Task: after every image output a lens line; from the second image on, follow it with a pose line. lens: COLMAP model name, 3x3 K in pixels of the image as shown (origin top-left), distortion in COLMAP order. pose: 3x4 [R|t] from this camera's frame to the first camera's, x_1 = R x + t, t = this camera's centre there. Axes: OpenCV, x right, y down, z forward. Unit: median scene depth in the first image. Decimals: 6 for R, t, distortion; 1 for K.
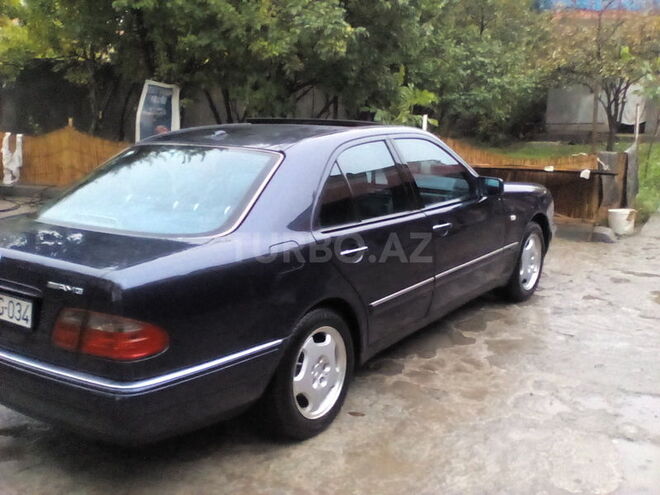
lens RADIAL K [[732.9, 0, 319.7], [0, 732.9, 247.2], [0, 0, 1]] dist [0.178167, -0.579792]
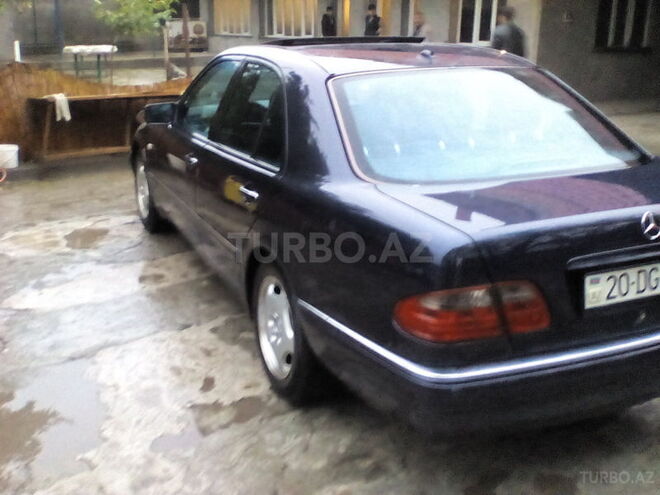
lens RADIAL K [[732.9, 0, 319.7], [0, 732.9, 247.2], [0, 0, 1]] dist [0.178167, -0.579792]
pose [[0.518668, -0.243045, 0.819703, -1.259415], [0.169926, 0.968921, 0.179768, -0.152247], [-0.837920, 0.046049, 0.543848, 0.885420]]
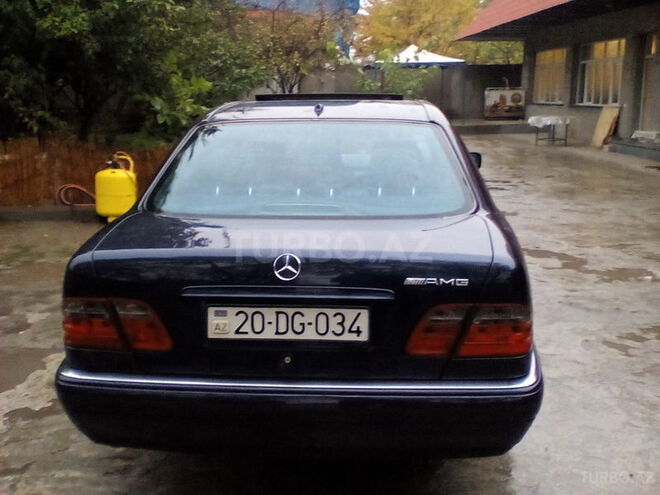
lens RADIAL K [[732.9, 0, 319.7], [0, 732.9, 247.2], [0, 0, 1]] dist [0.178167, -0.579792]
pose [[0.853908, -0.100974, 0.510534, -0.811454], [0.100801, 0.994510, 0.028098, -0.018352], [-0.510568, 0.027469, 0.859398, 0.337999]]
